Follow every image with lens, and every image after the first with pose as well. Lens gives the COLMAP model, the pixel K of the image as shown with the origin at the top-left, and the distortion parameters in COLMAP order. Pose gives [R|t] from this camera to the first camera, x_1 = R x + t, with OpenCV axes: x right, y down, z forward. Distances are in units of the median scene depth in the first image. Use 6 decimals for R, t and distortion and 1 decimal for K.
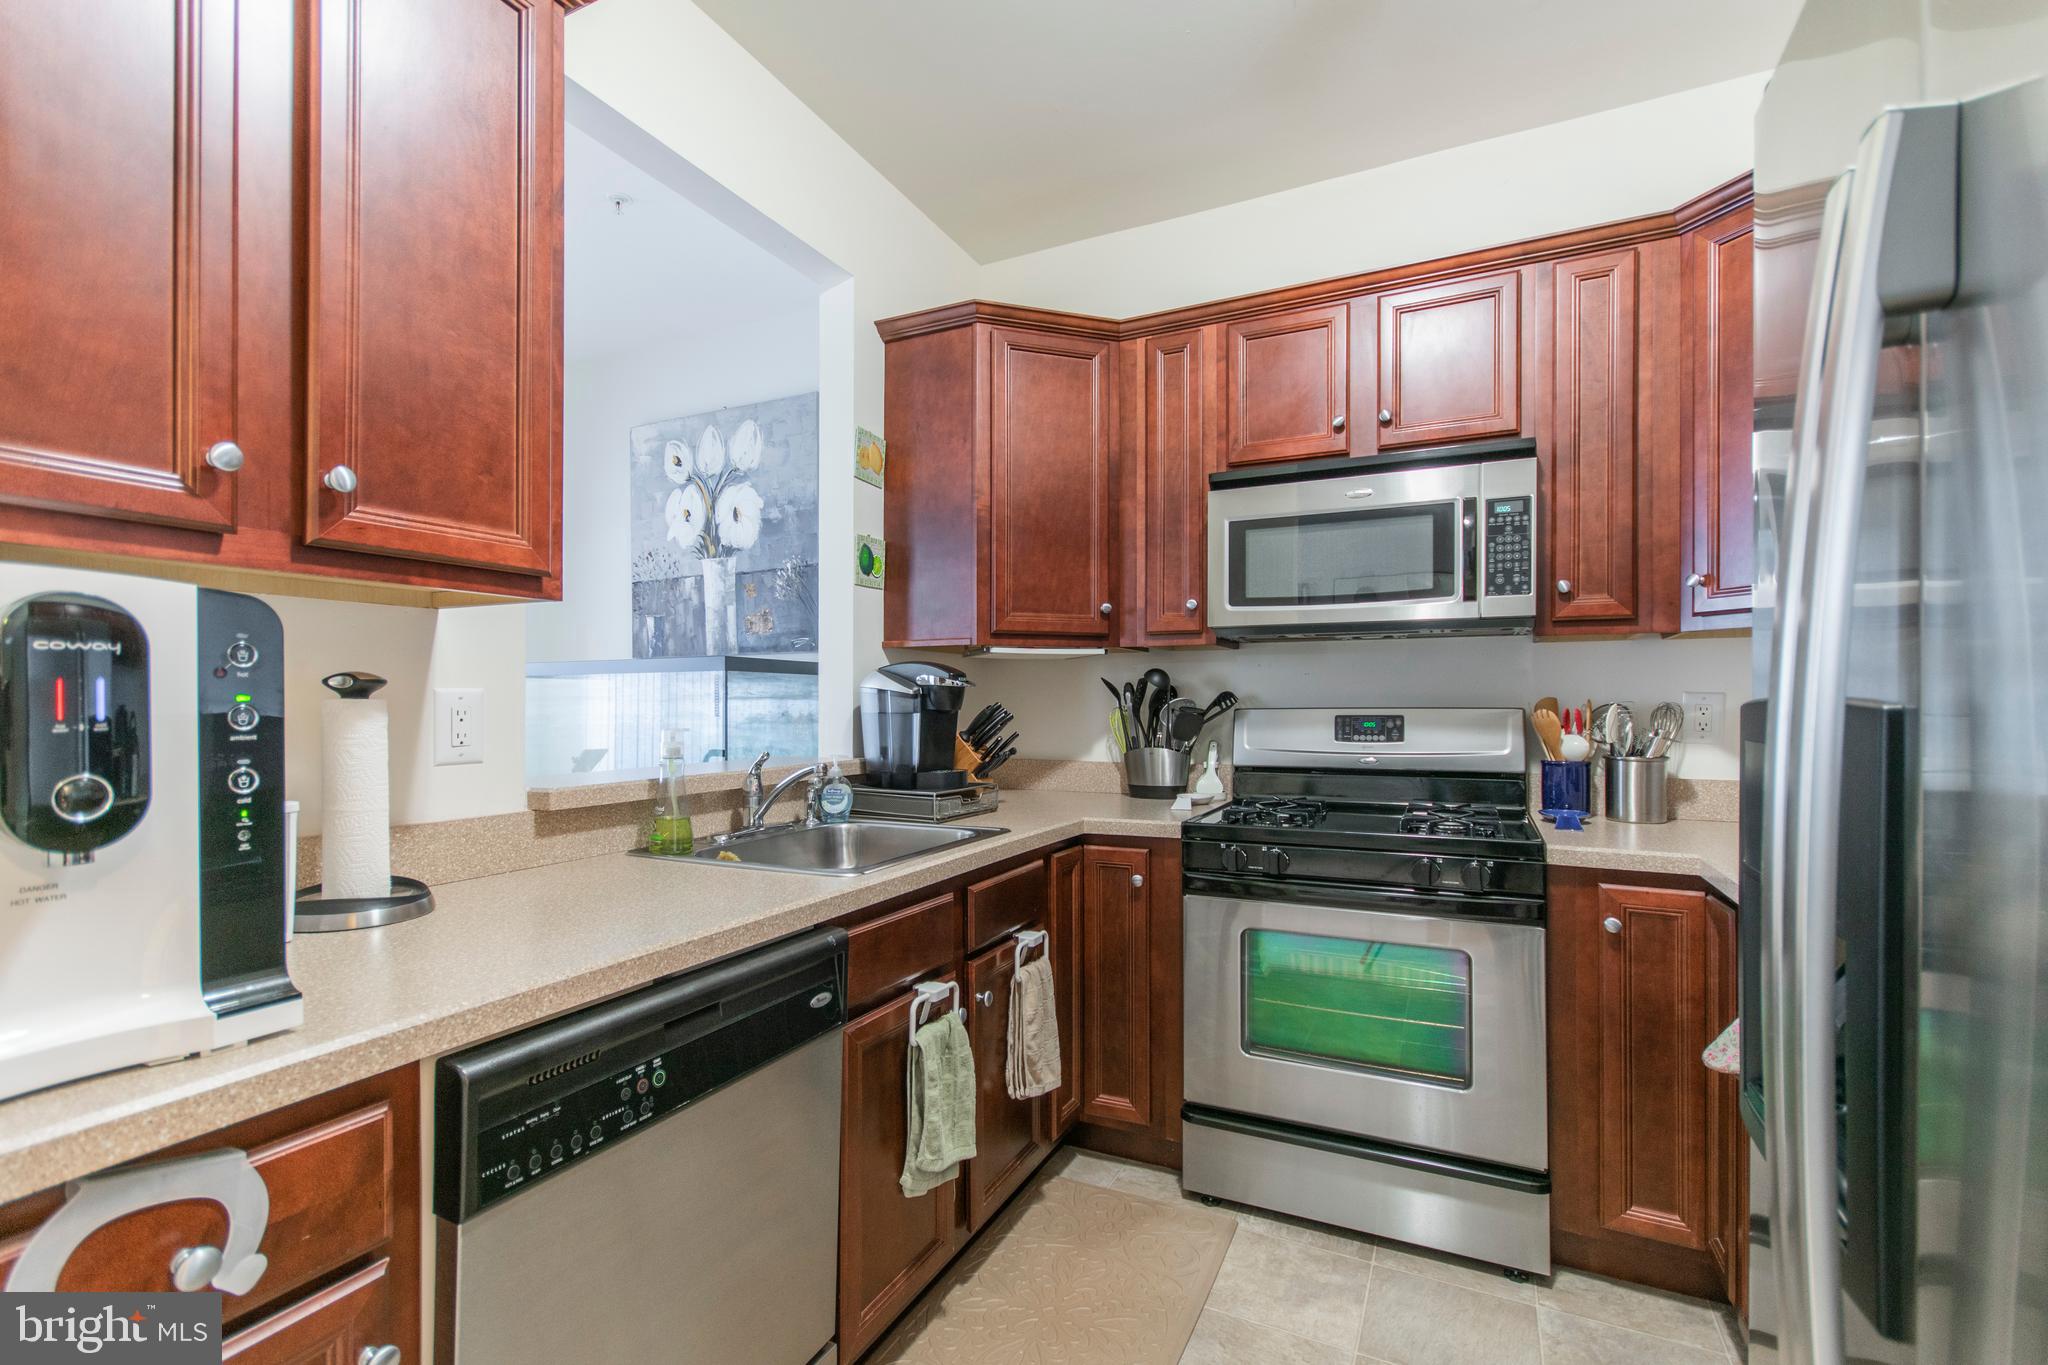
lens RADIAL K [[903.0, 0, 1018.5], [0, 903.0, 698.3], [0, 0, 1]] dist [0.021649, 0.001556]
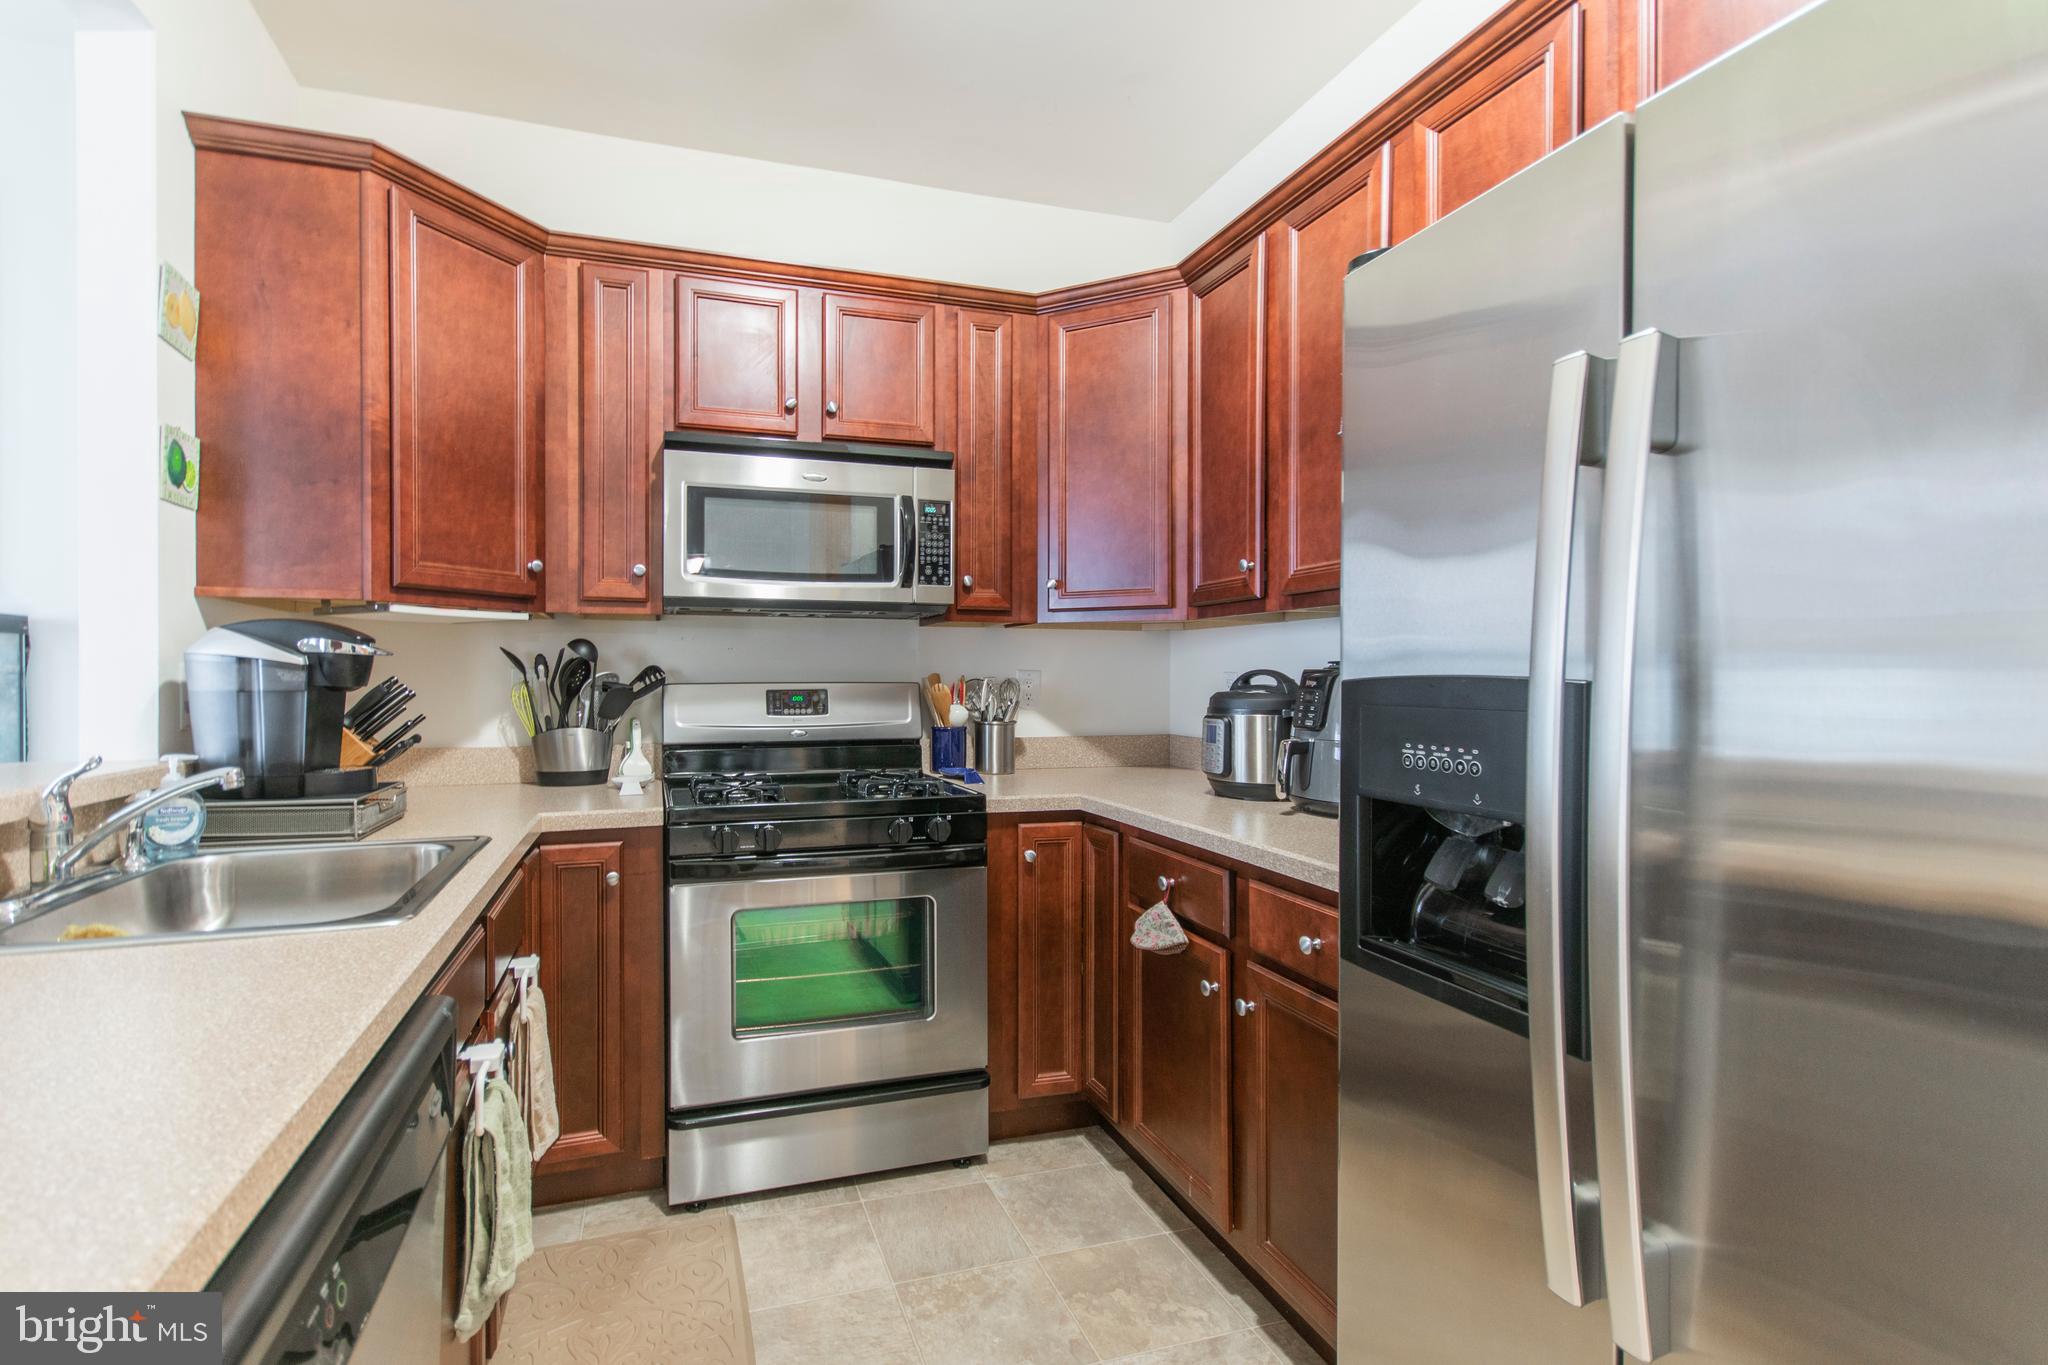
lens RADIAL K [[903.0, 0, 1012.4], [0, 903.0, 678.5], [0, 0, 1]] dist [0.021649, 0.001556]
pose [[0.747826, 0.000944, 0.663894, -0.150082], [-0.005058, 0.999978, 0.004275, 0.000246], [-0.663875, -0.006555, 0.747815, 0.070705]]
